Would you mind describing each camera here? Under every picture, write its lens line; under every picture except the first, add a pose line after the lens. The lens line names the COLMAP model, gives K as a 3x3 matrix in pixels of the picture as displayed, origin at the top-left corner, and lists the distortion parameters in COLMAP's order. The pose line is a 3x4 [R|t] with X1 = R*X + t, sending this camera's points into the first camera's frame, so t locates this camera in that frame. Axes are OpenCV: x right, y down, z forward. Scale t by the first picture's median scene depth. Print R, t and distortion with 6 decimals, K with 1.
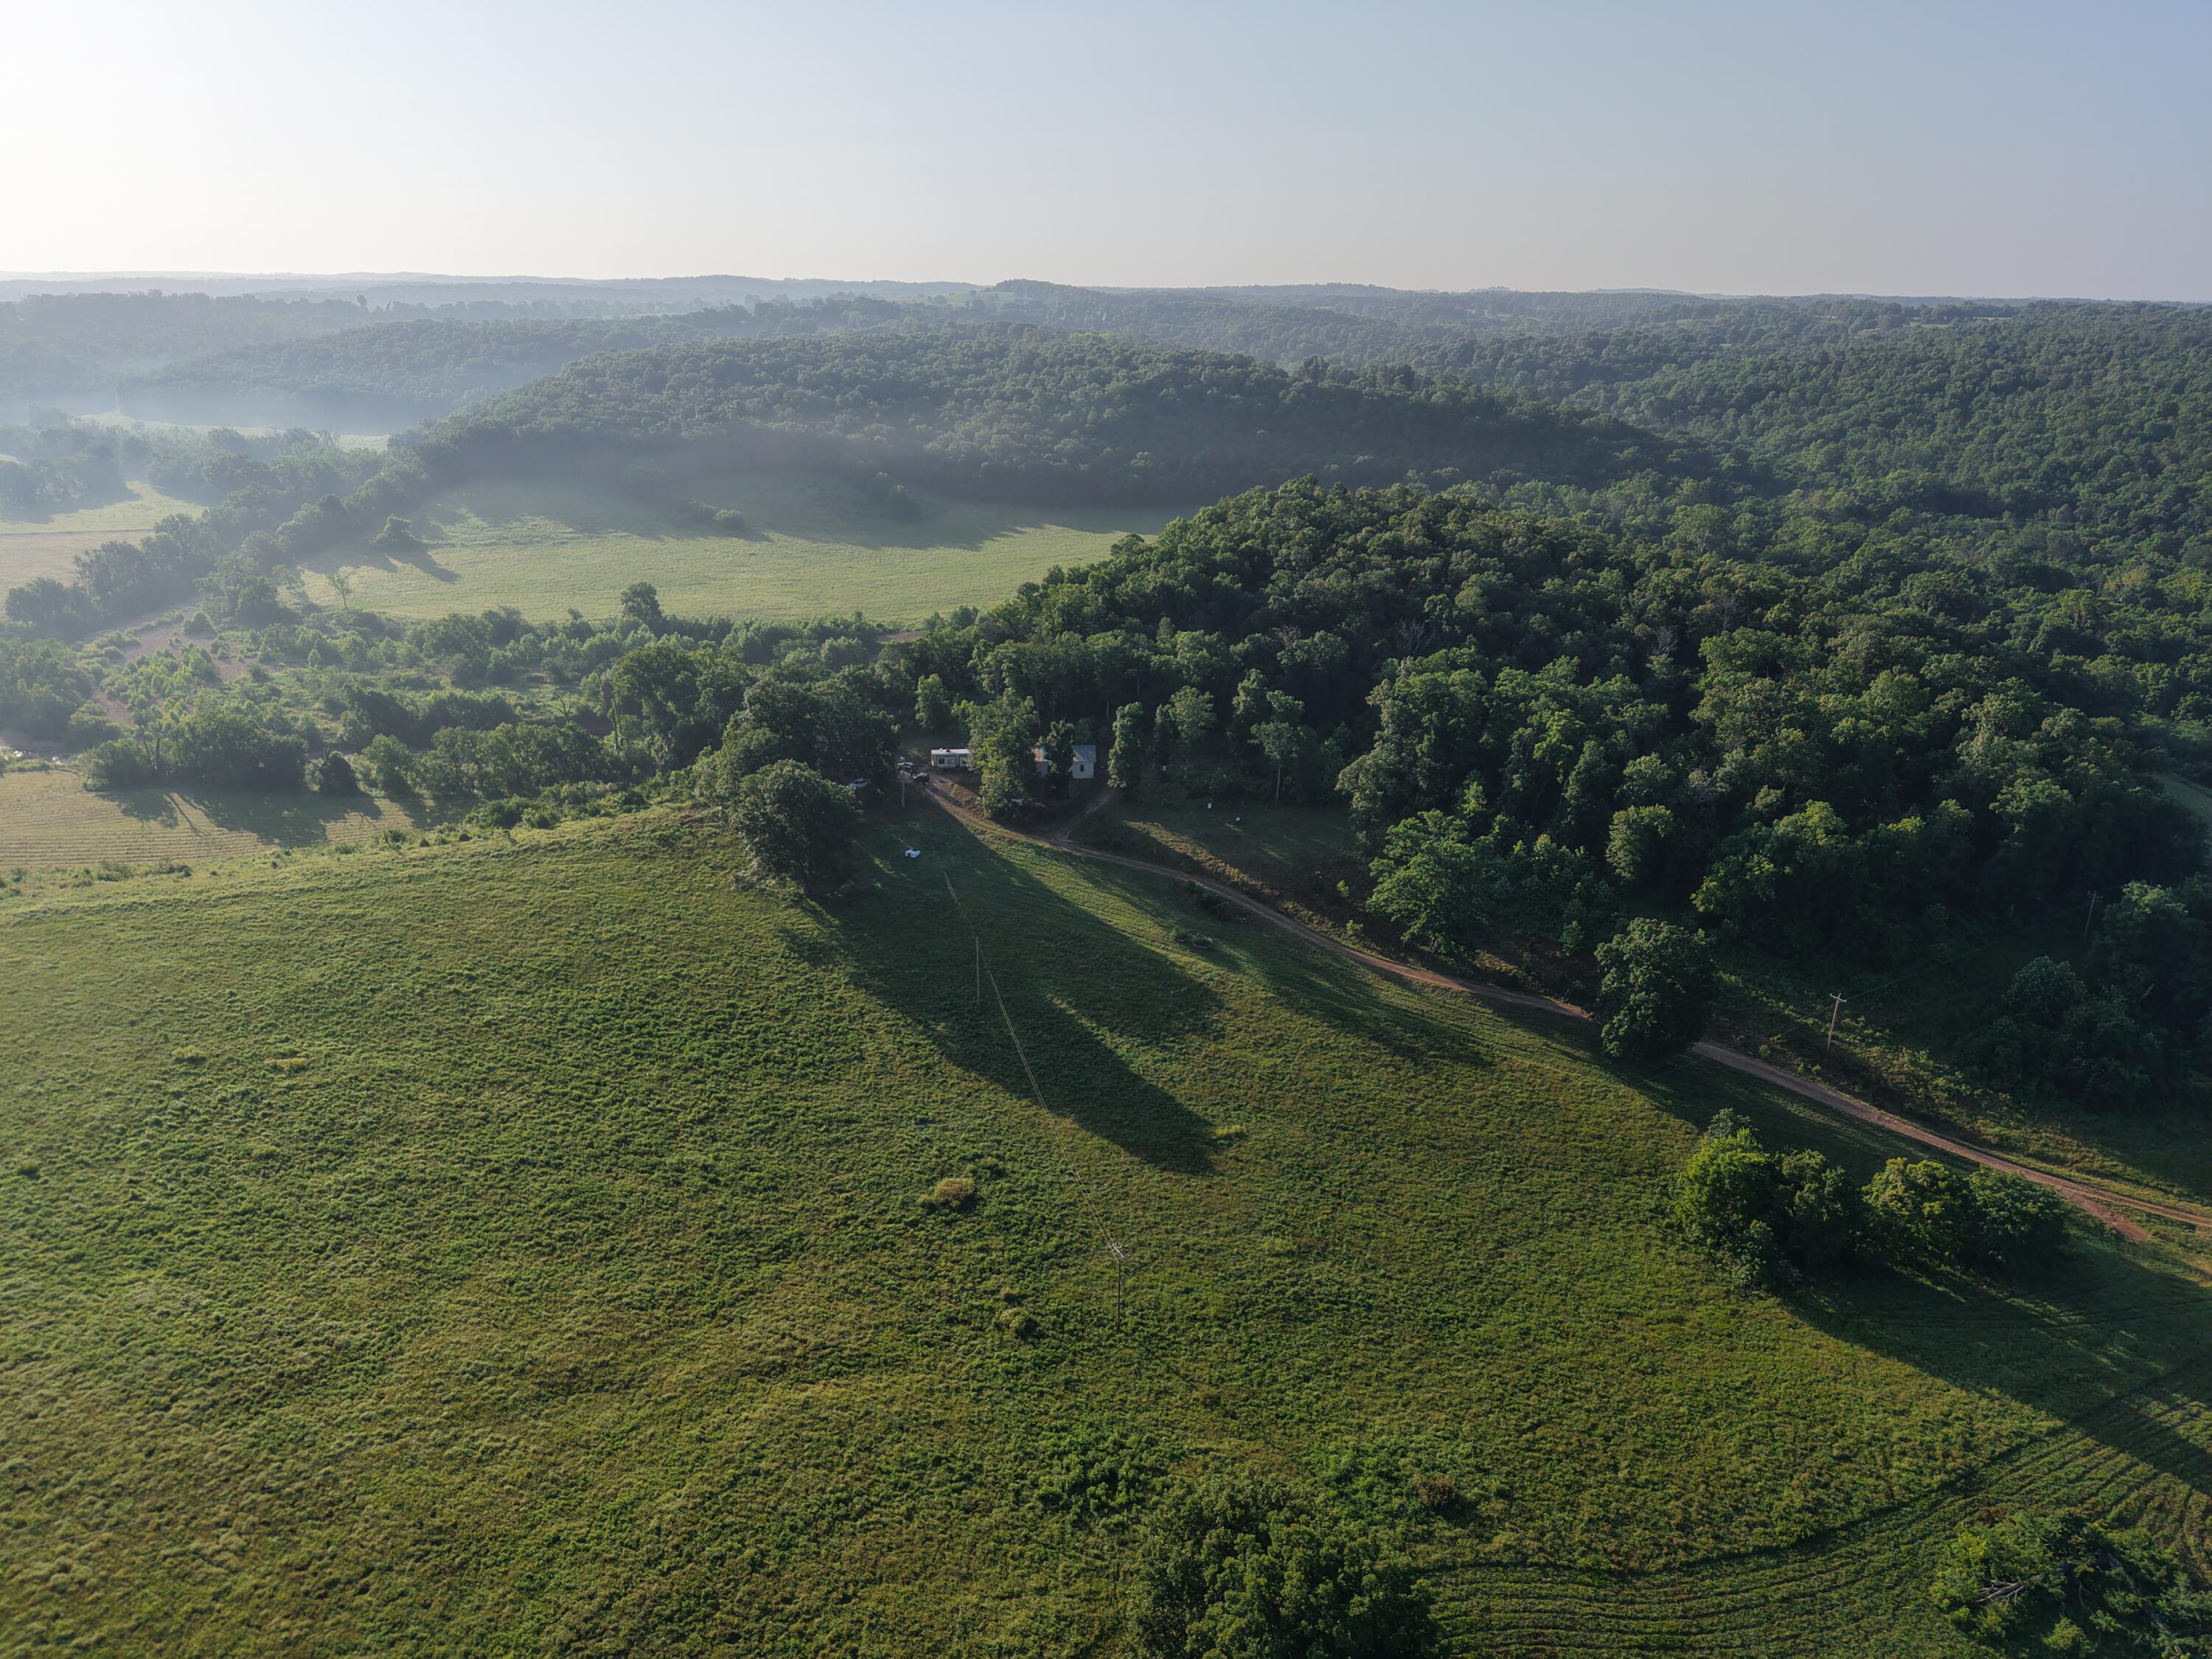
lens RADIAL K [[1494.2, 0, 1104.2], [0, 1494.2, 841.8], [0, 0, 1]] dist [0.023577, -0.014878]
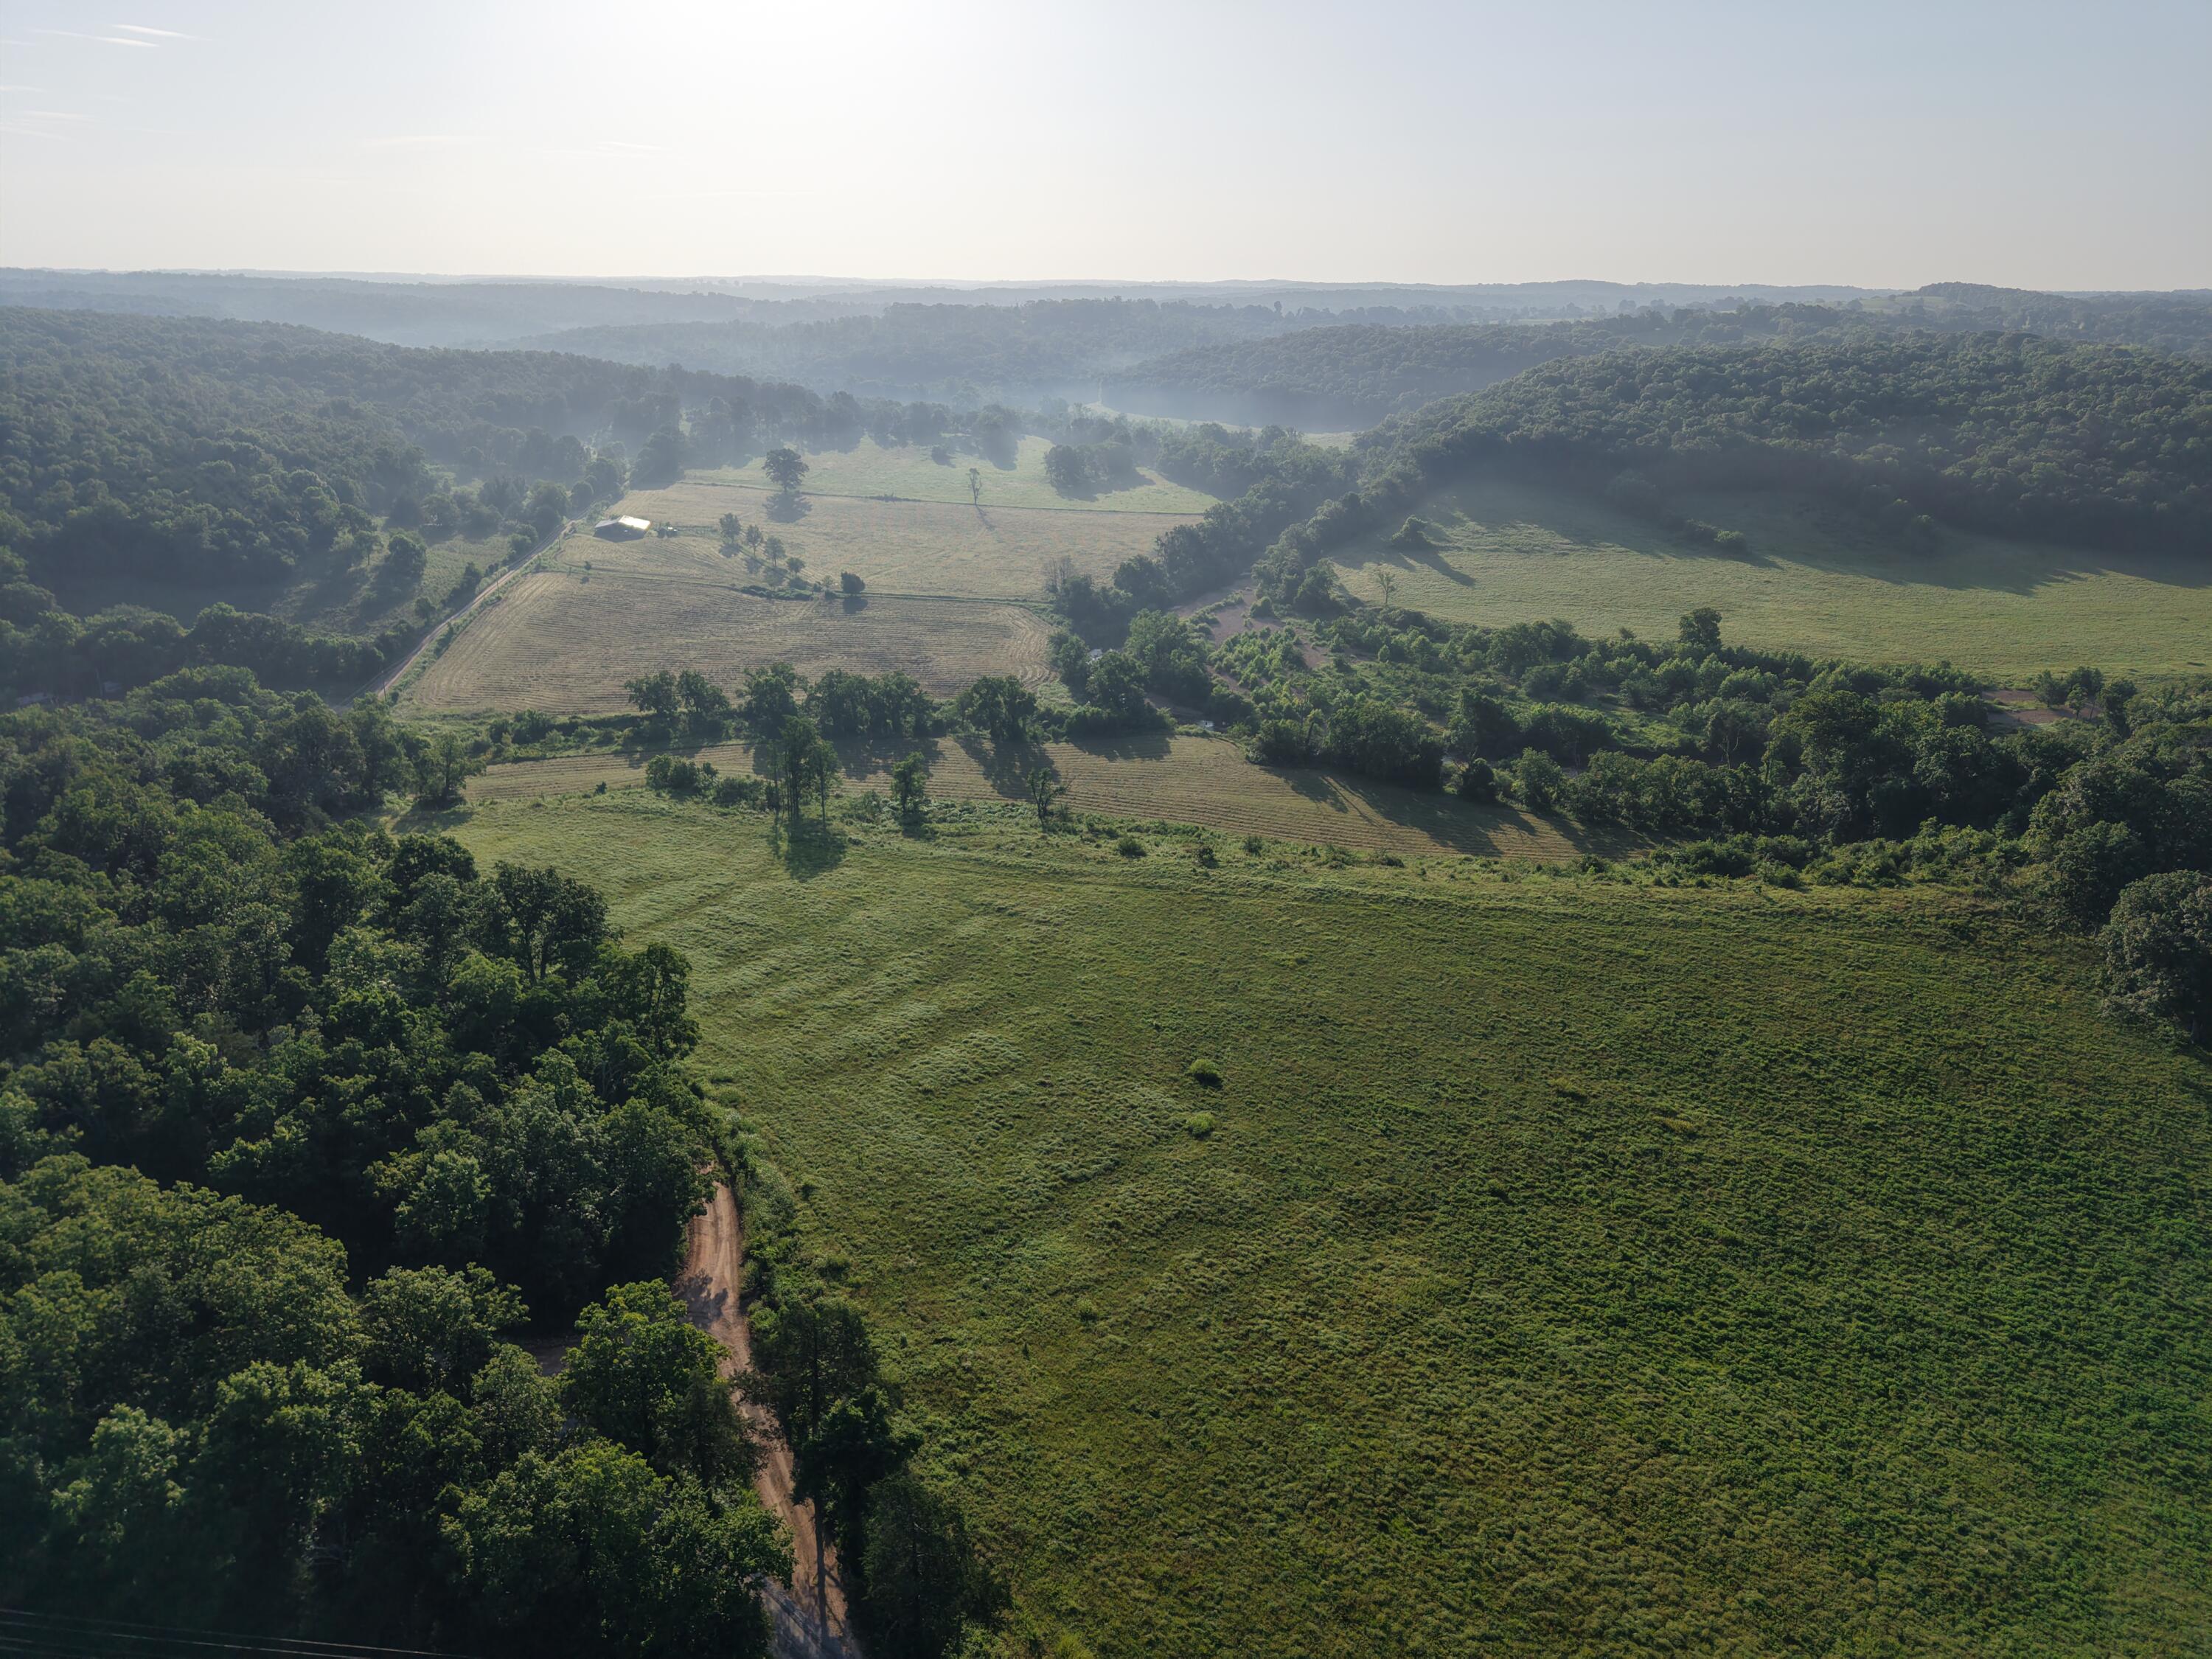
lens RADIAL K [[1494.1, 0, 1110.9], [0, 1494.1, 824.2], [0, 0, 1]] dist [0.013206, -0.004221]
pose [[0.876725, 0.161753, -0.452977, -0.123093], [-0.167358, 0.985499, 0.027993, -0.001531], [0.450937, 0.051267, 0.891082, -0.001106]]
